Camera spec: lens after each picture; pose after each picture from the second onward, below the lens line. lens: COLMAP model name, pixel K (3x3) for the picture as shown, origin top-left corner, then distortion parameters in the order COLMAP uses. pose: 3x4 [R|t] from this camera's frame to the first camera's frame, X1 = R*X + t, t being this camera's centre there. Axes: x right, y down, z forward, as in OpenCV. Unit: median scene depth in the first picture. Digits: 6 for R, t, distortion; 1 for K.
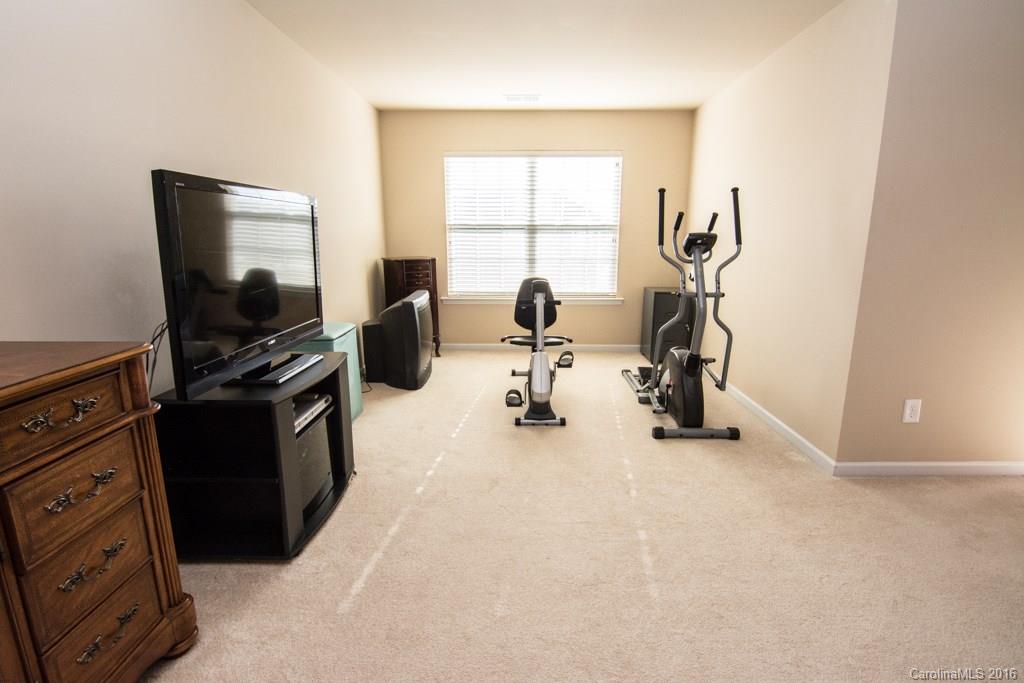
lens RADIAL K [[498.0, 0, 517.2], [0, 498.0, 343.8], [0, 0, 1]] dist [0.000525, -0.014110]
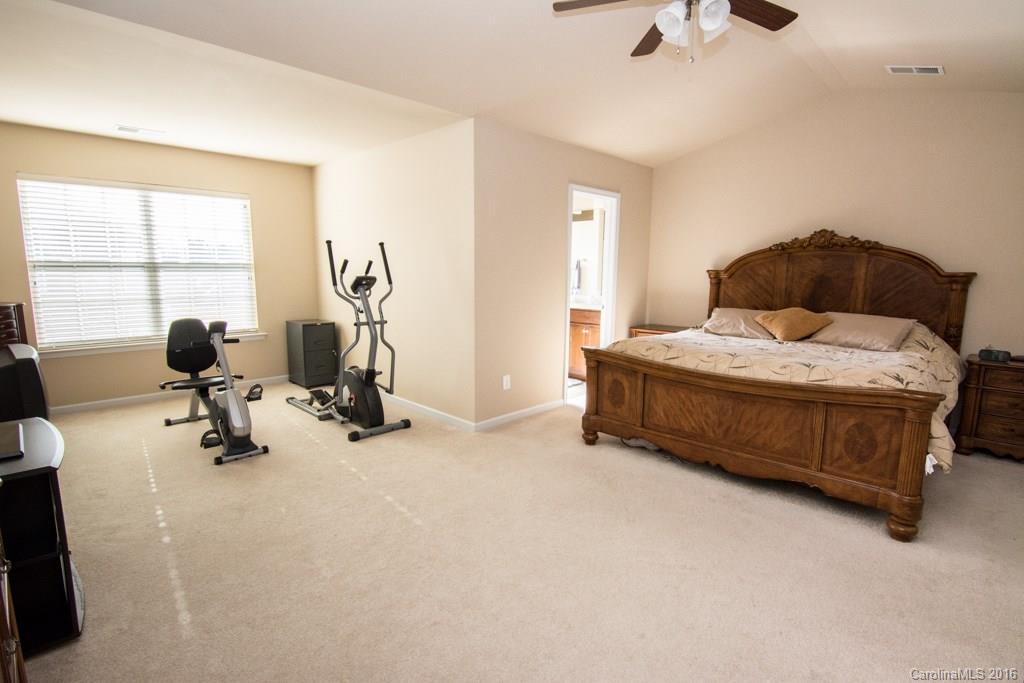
lens RADIAL K [[498.0, 0, 517.2], [0, 498.0, 343.8], [0, 0, 1]] dist [0.000525, -0.014110]
pose [[0.686528, -0.102441, 0.719851, -0.286737], [0.144228, 0.989539, 0.003267, 0.005725], [-0.712655, 0.101580, 0.694121, -0.156212]]
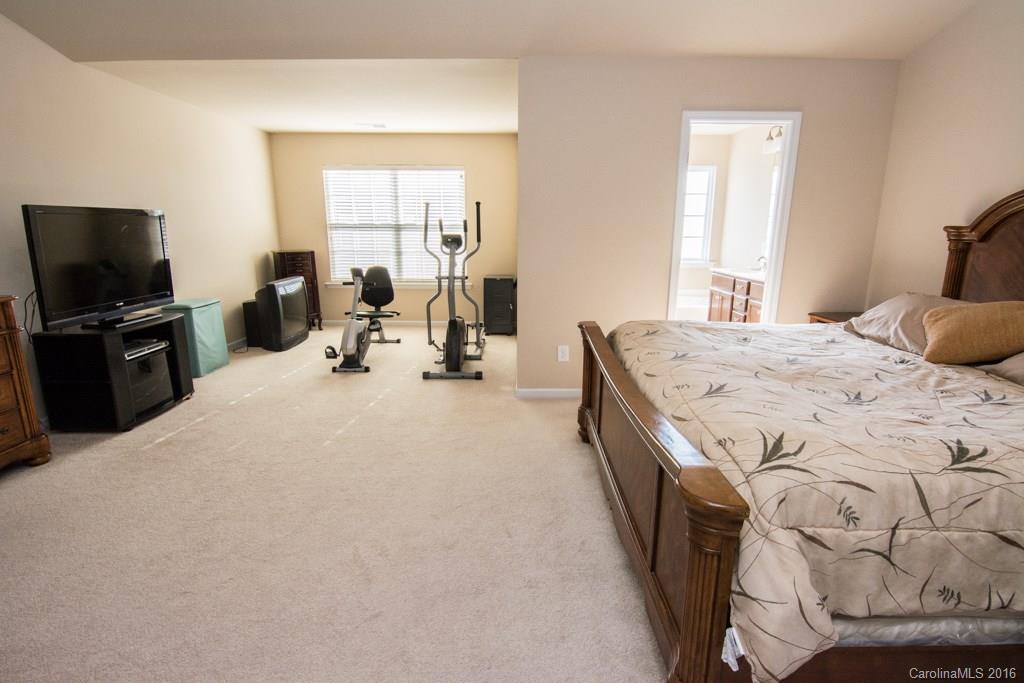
lens RADIAL K [[498.0, 0, 517.2], [0, 498.0, 343.8], [0, 0, 1]] dist [0.000525, -0.014110]
pose [[0.999934, 0.000668, 0.011472, 0.499033], [-0.000825, 0.999907, 0.013649, 0.066269], [-0.011462, -0.013658, 0.999841, -0.394740]]
